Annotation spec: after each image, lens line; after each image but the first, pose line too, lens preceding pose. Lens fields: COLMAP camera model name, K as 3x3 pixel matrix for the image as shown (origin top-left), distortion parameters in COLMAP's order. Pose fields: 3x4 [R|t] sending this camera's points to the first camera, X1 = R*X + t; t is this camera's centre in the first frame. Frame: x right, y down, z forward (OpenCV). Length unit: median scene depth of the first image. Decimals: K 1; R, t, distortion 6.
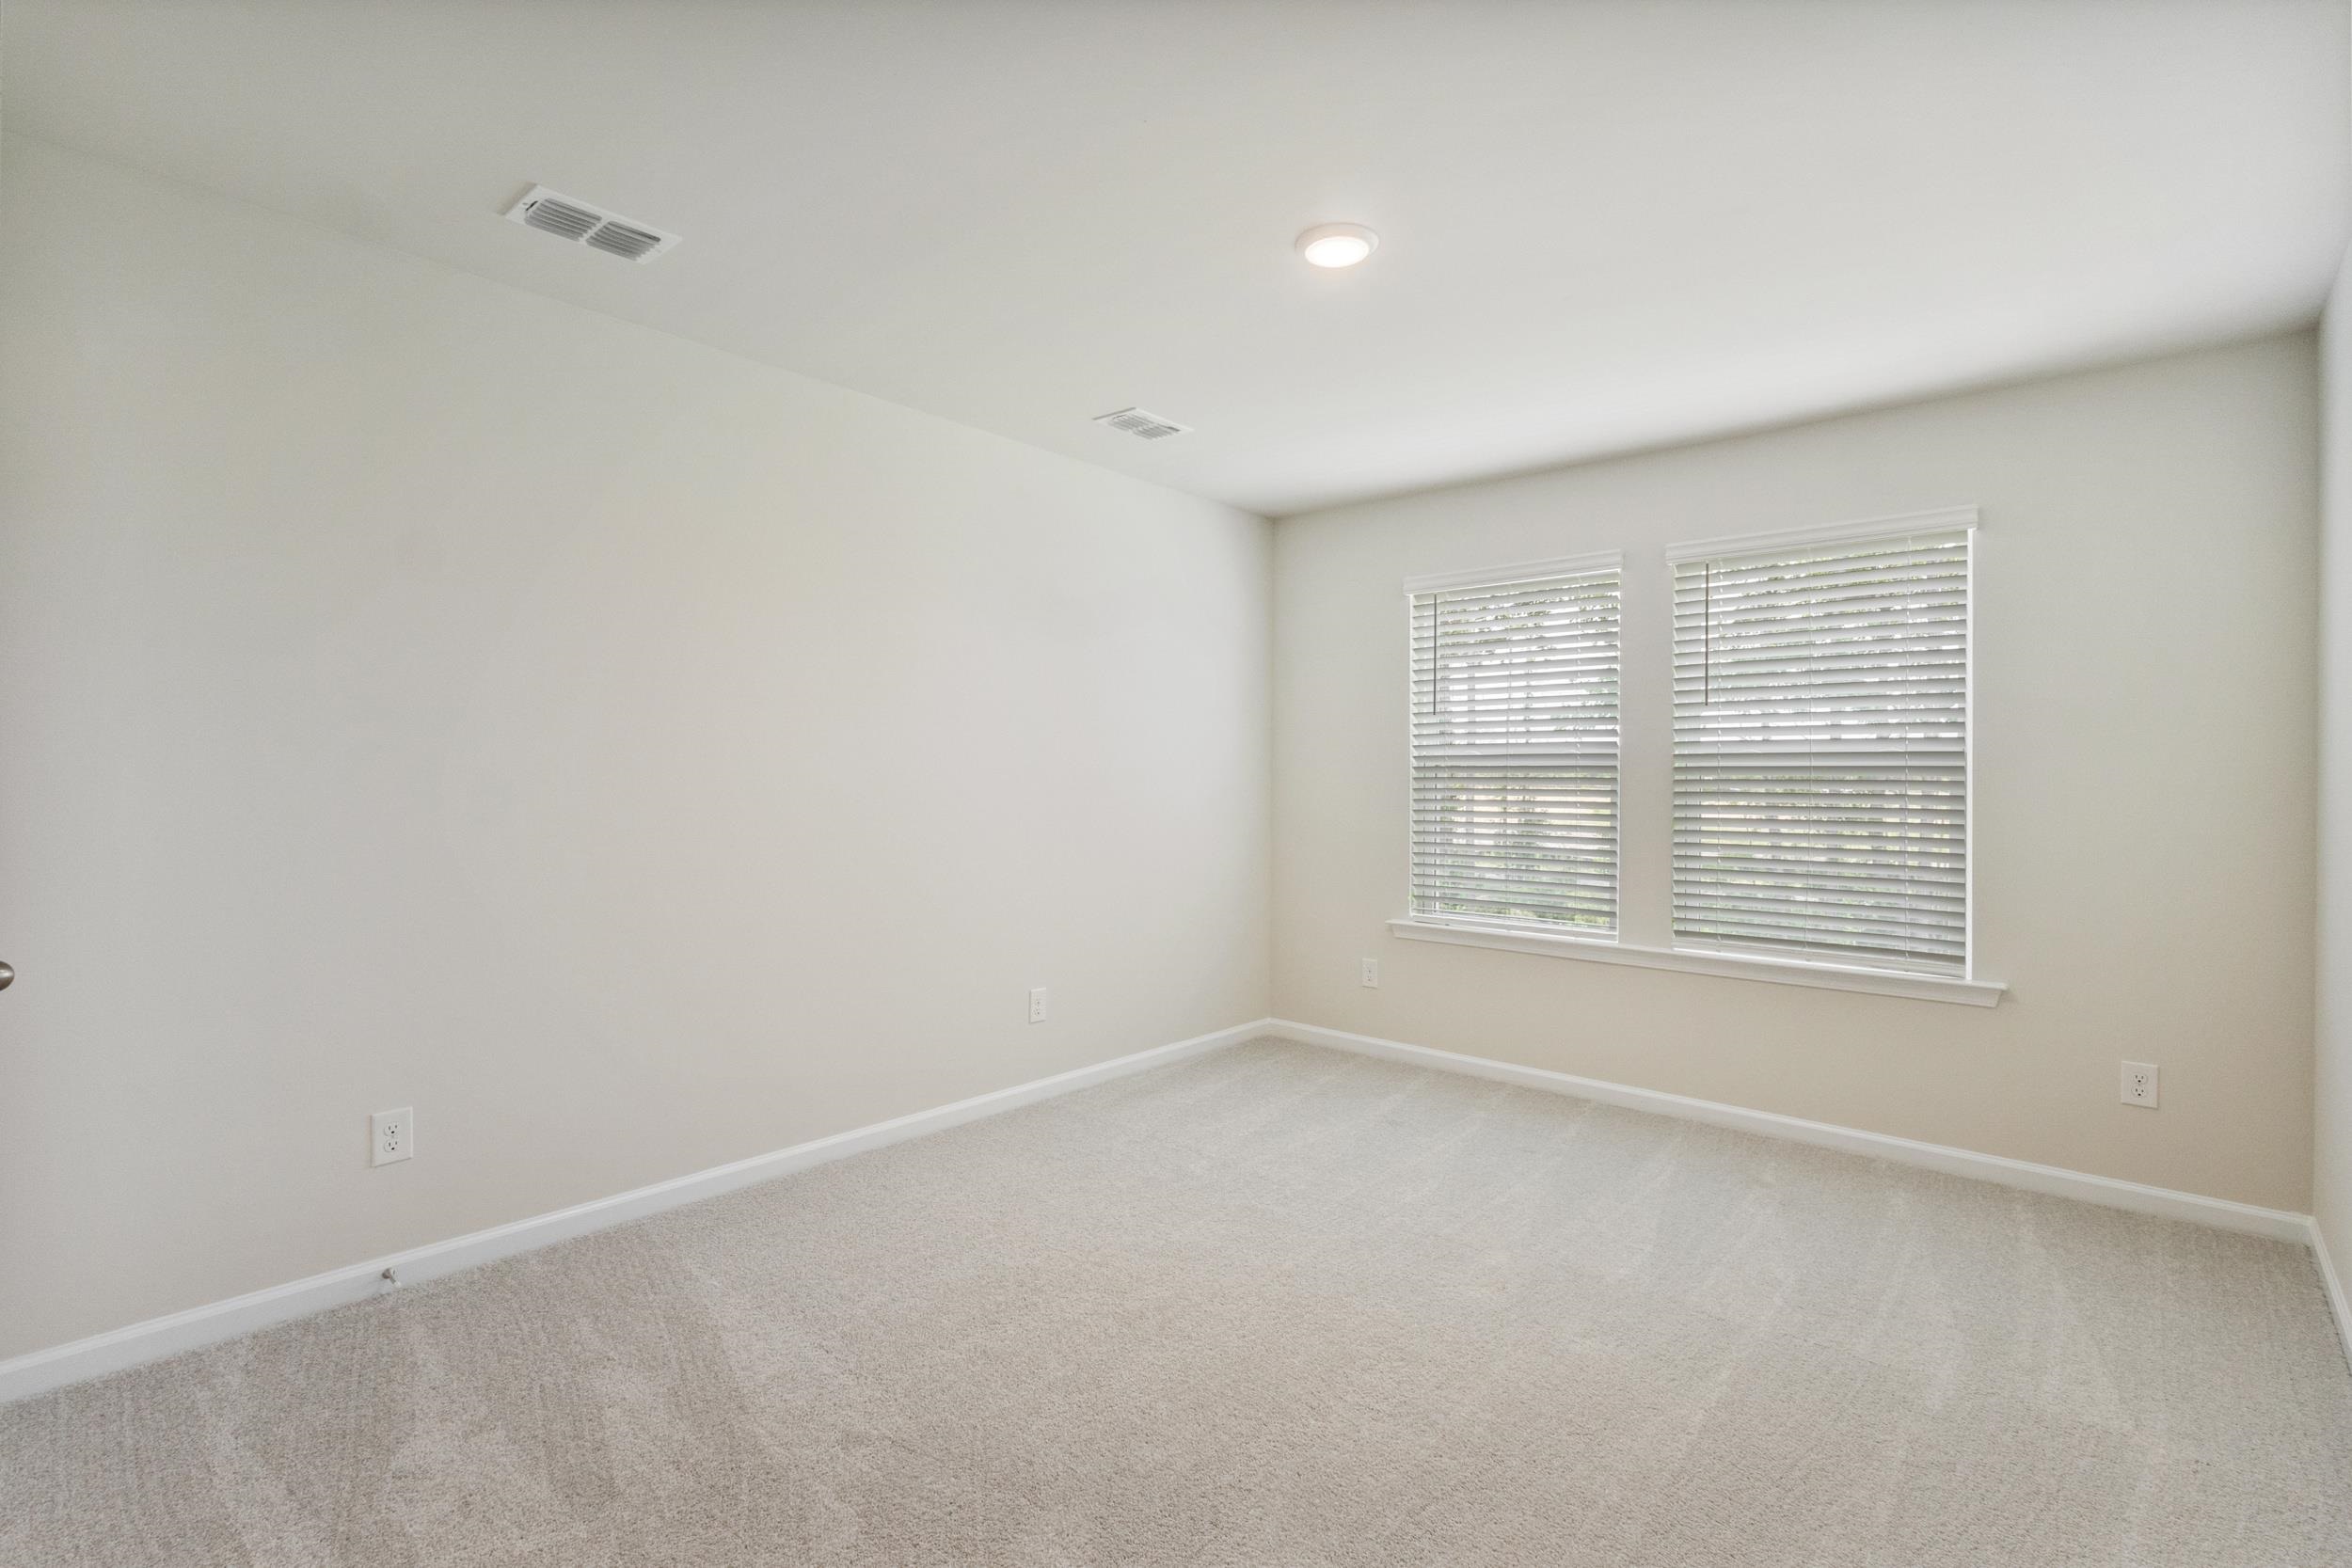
lens RADIAL K [[1087.8, 0, 1168.3], [0, 1087.8, 774.9], [0, 0, 1]] dist [0.001115, 0.000649]
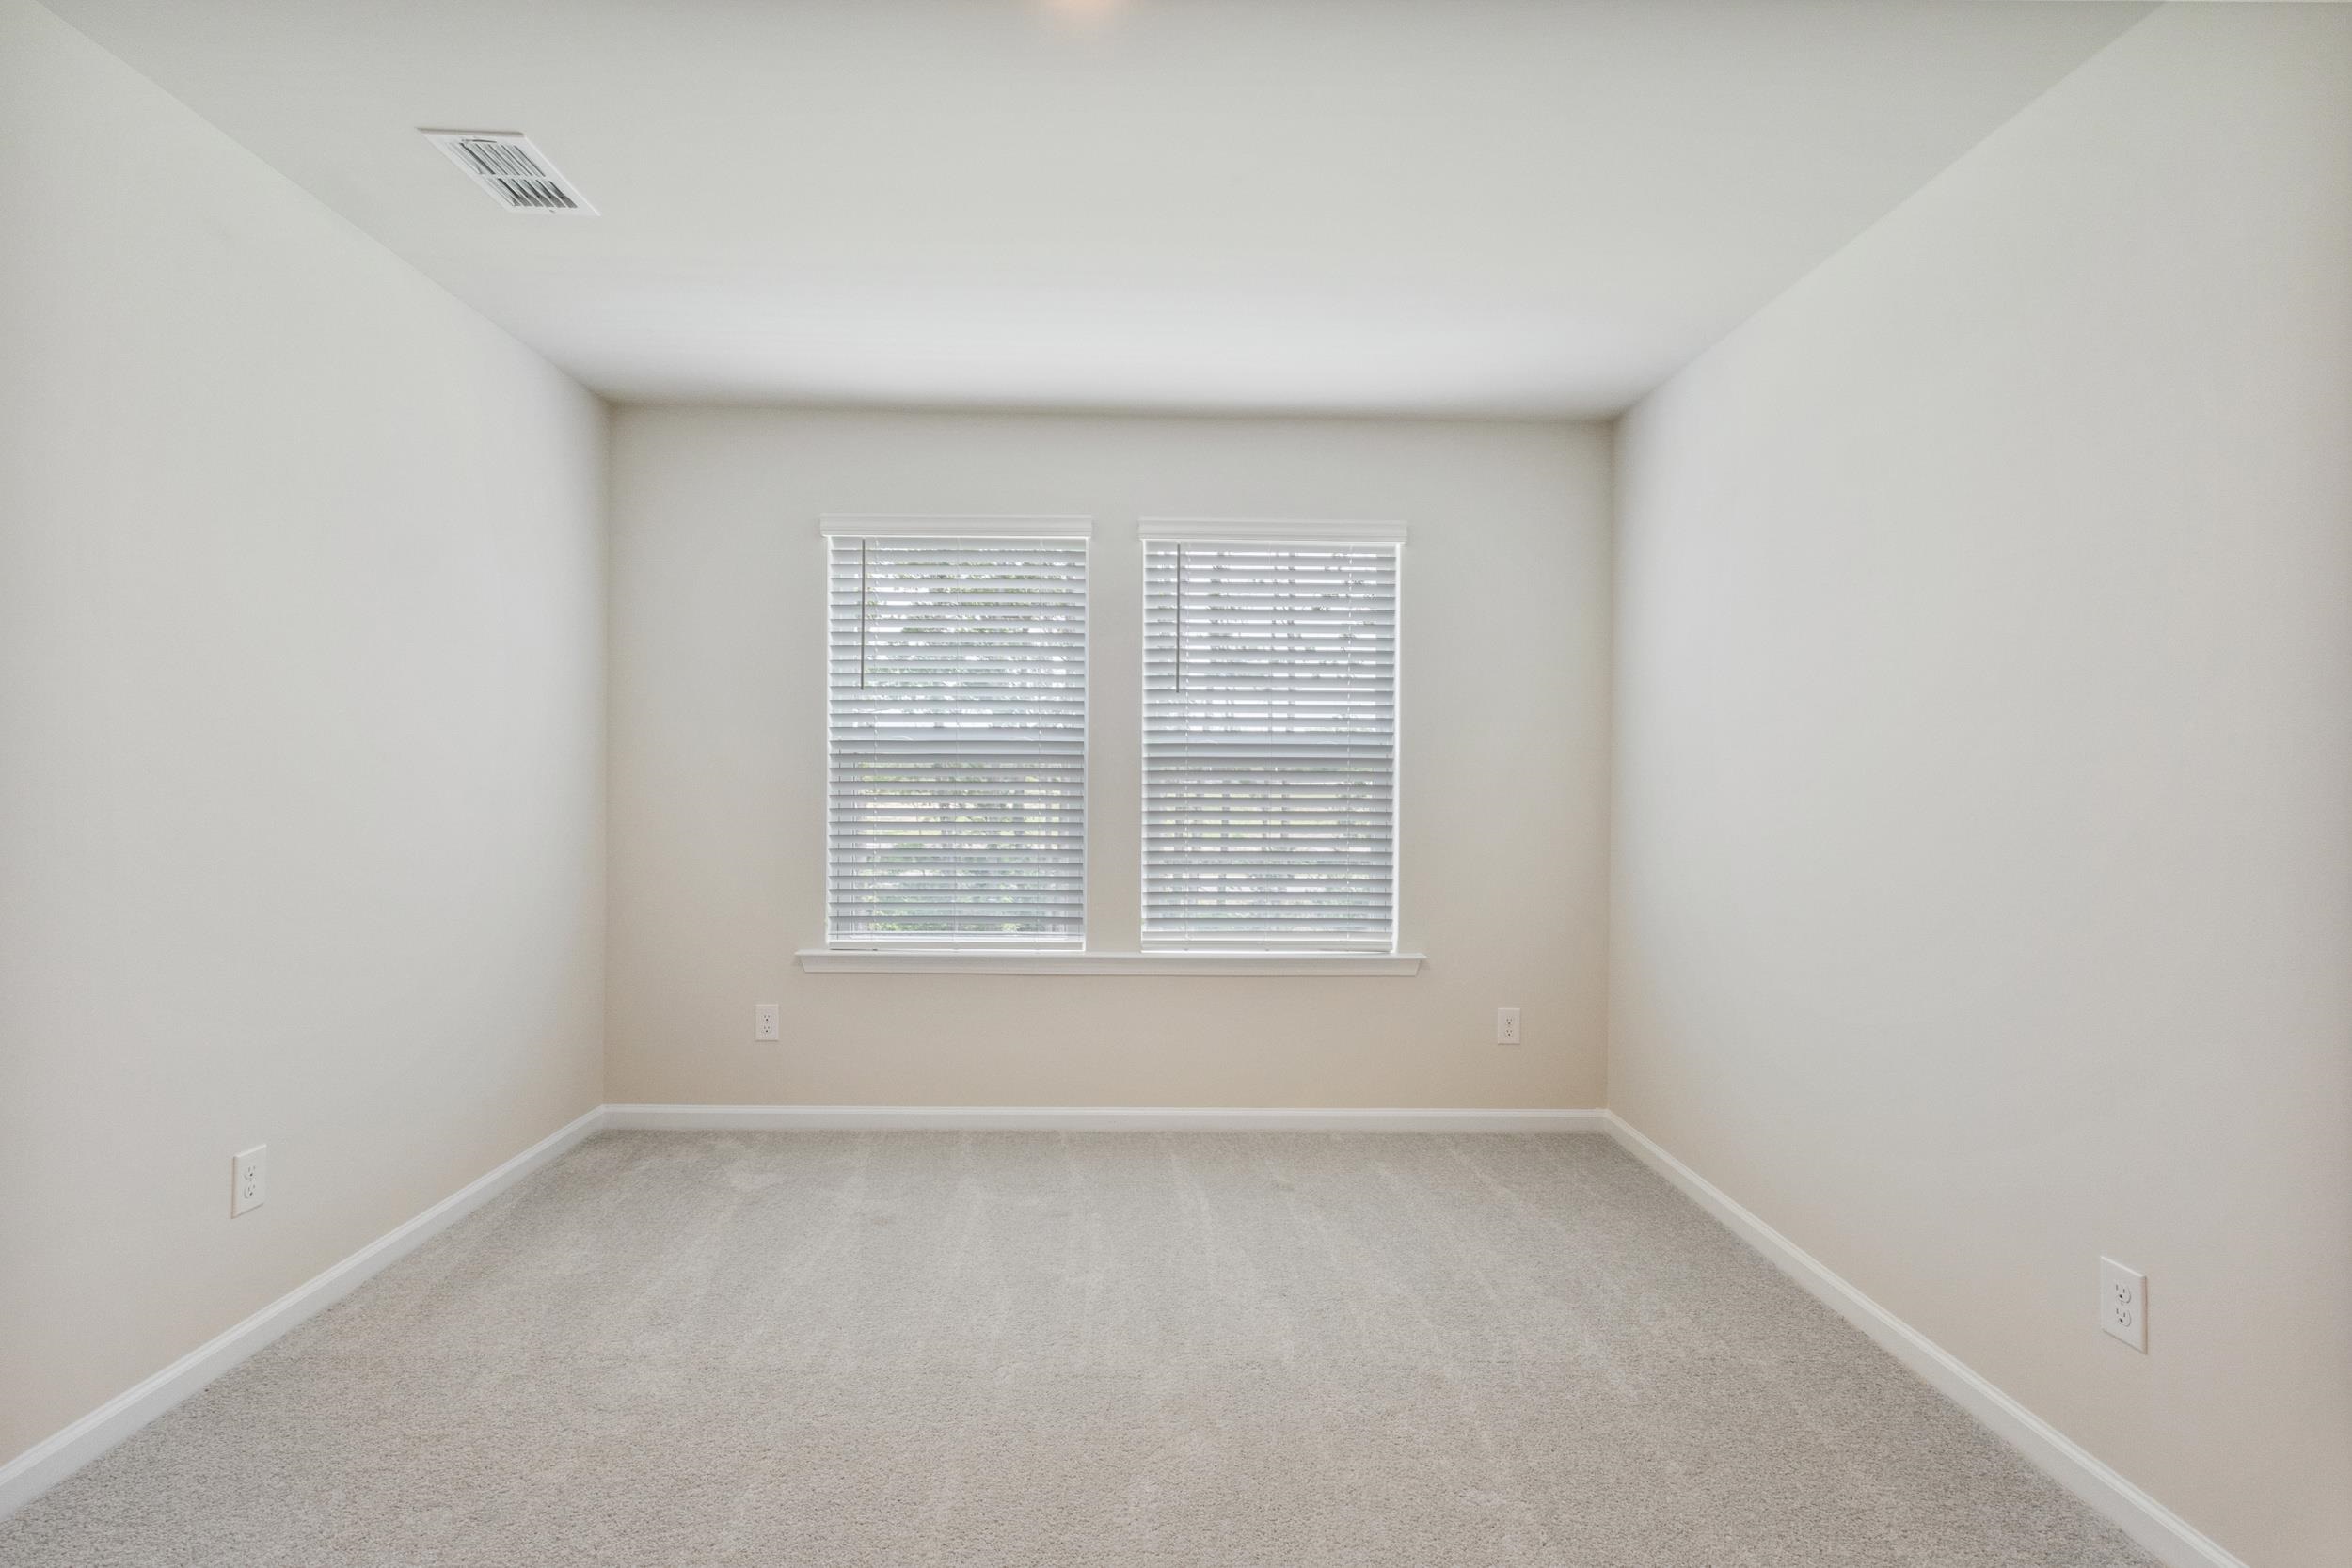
lens RADIAL K [[1090.9, 0, 1156.0], [0, 1090.9, 777.2], [0, 0, 1]] dist [0.000459, 0.000540]
pose [[0.738705, -0.000673, 0.674029, -0.155373], [-0.002818, 0.999988, 0.004087, 0.005897], [-0.674023, -0.004919, 0.738694, 0.292243]]
